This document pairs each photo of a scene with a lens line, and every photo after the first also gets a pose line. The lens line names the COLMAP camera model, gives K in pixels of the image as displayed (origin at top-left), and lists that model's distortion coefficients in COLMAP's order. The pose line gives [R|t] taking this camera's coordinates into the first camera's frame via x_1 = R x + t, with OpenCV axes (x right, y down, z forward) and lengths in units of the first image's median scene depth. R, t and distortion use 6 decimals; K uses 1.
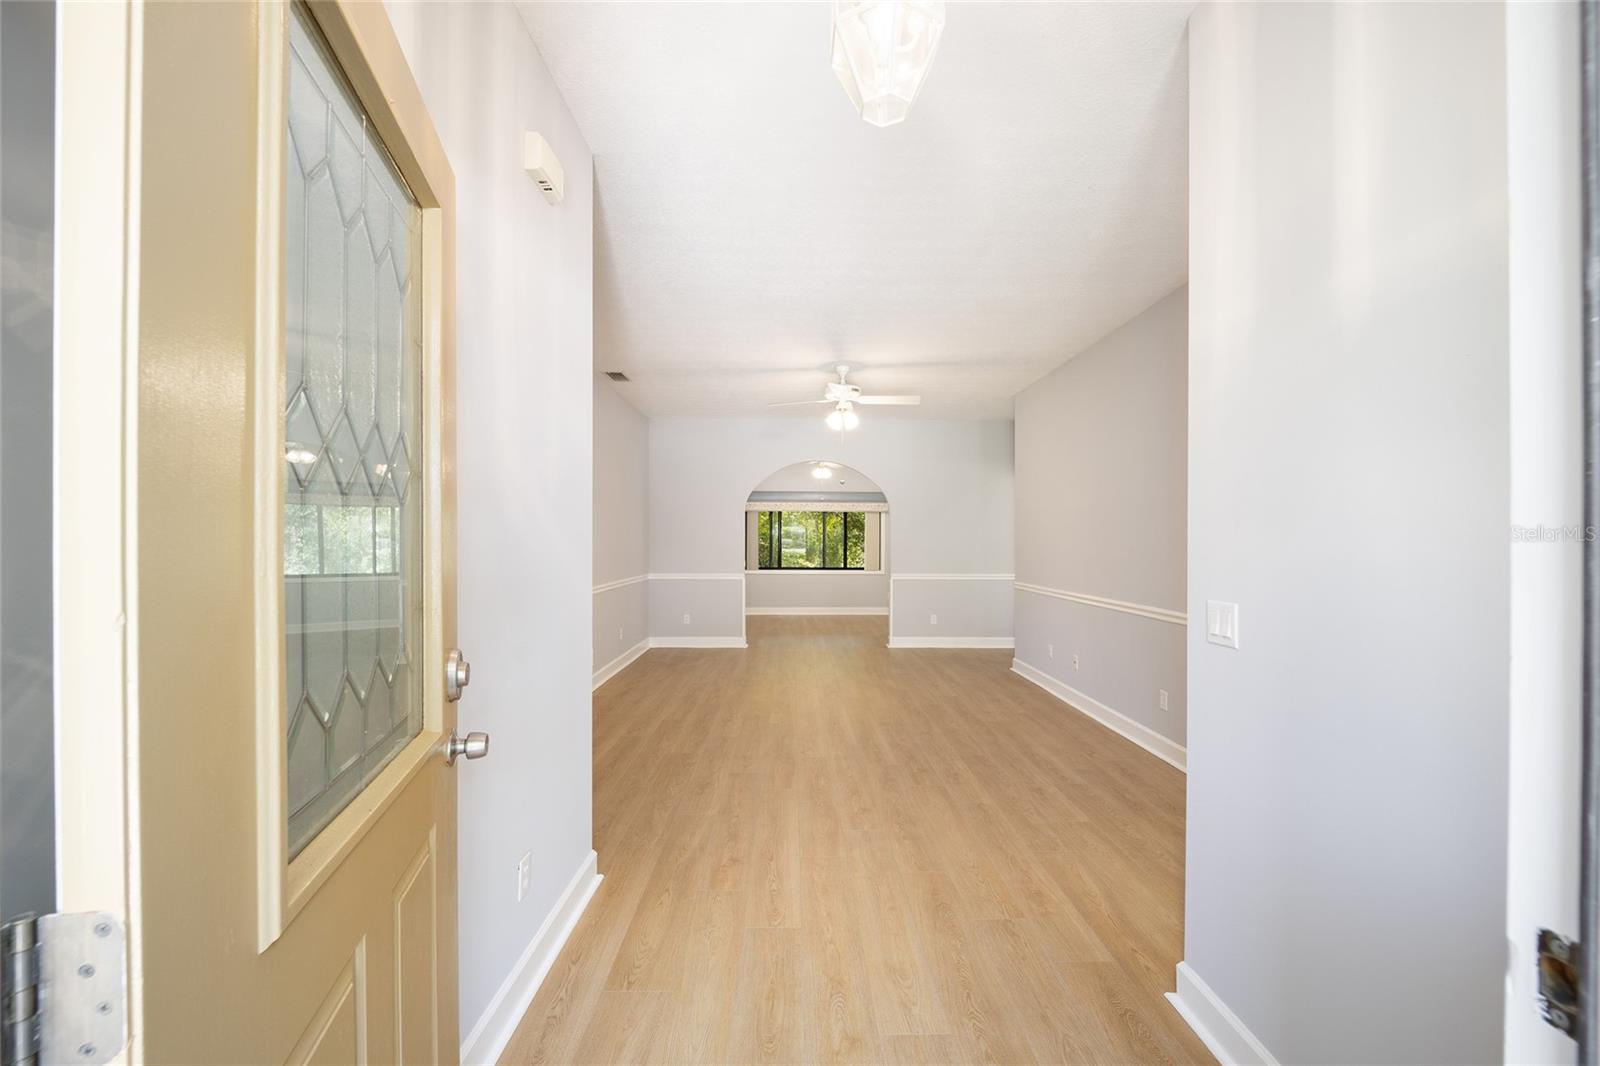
lens RADIAL K [[654.4, 0, 800.0], [0, 654.4, 539.8], [0, 0, 1]] dist [-0.001086, -0.000063]
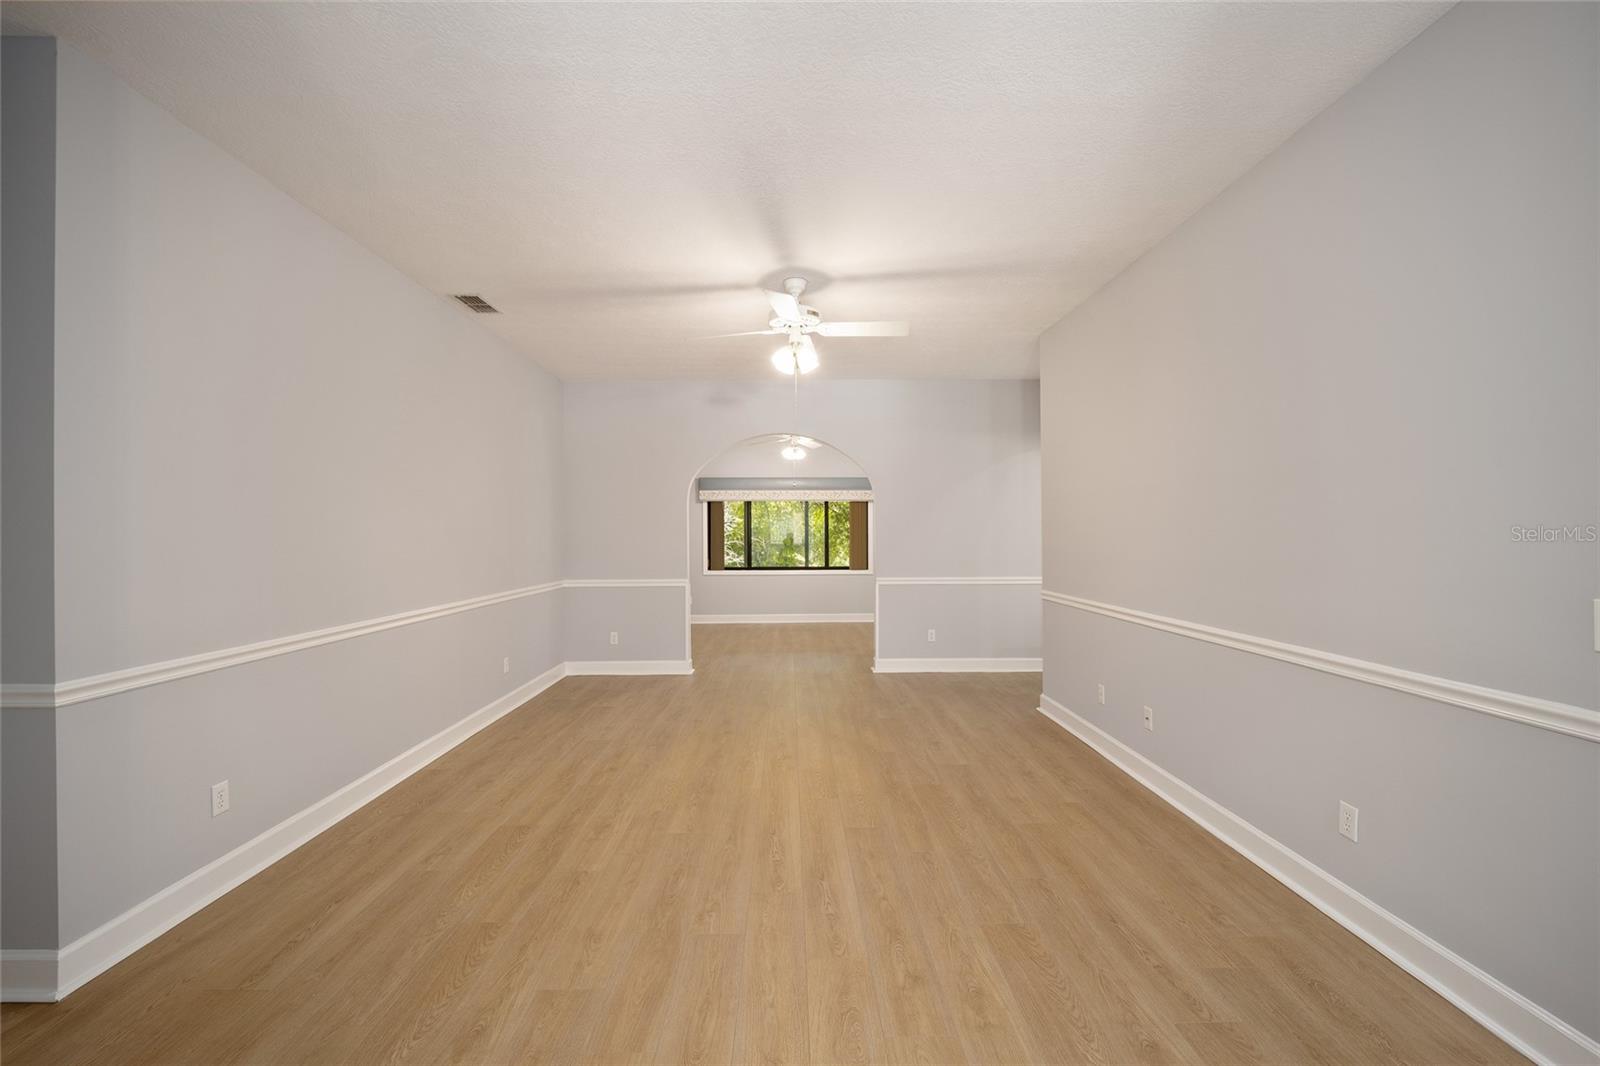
lens RADIAL K [[626.6, 0, 800.0], [0, 626.6, 533.0], [0, 0, 1]] dist [-0.016396, -0.000221]
pose [[0.999961, -0.008526, -0.002380, 0.068014], [0.008525, 0.999964, -0.000299, -0.001907], [0.002383, 0.000279, 0.999997, 0.341934]]
